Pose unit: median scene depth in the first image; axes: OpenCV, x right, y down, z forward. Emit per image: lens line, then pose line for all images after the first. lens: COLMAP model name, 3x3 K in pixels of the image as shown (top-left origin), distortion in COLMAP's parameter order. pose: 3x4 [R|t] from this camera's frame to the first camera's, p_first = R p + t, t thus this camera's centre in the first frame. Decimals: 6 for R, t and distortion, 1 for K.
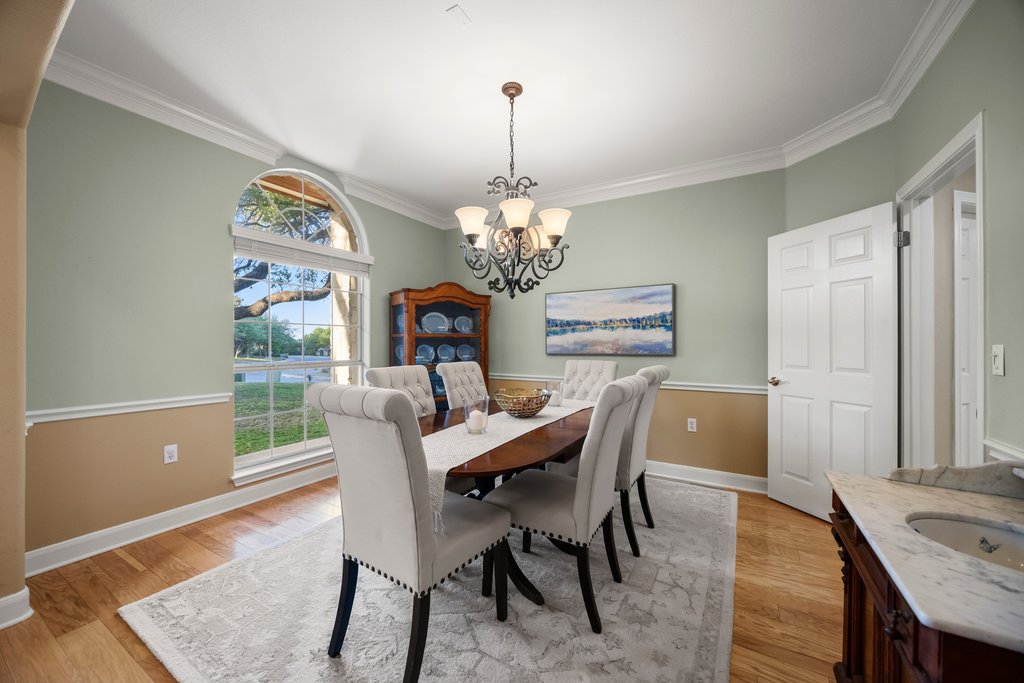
lens RADIAL K [[395.2, 0, 512.0], [0, 395.2, 341.5], [0, 0, 1]] dist [-0.000353, -0.000080]
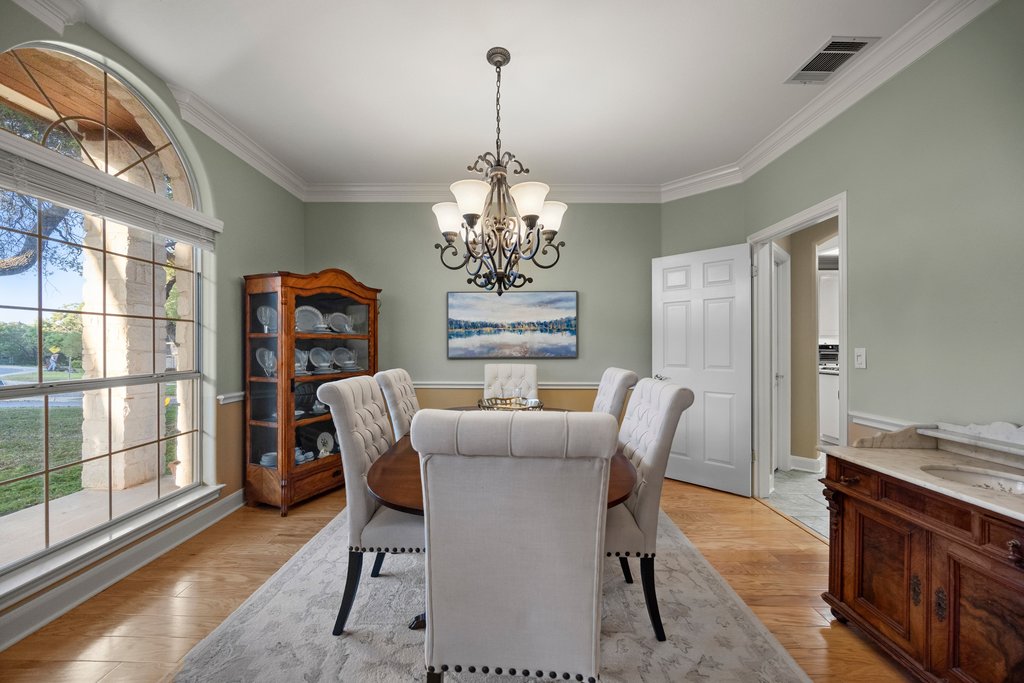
lens RADIAL K [[392.4, 0, 507.1], [0, 392.4, 343.6], [0, 0, 1]] dist [-0.003358, -0.000005]
pose [[0.862866, 0.004033, 0.505417, -0.286188], [-0.003660, 0.999992, -0.001732, -0.000478], [-0.505419, -0.000355, 0.862874, 0.164405]]
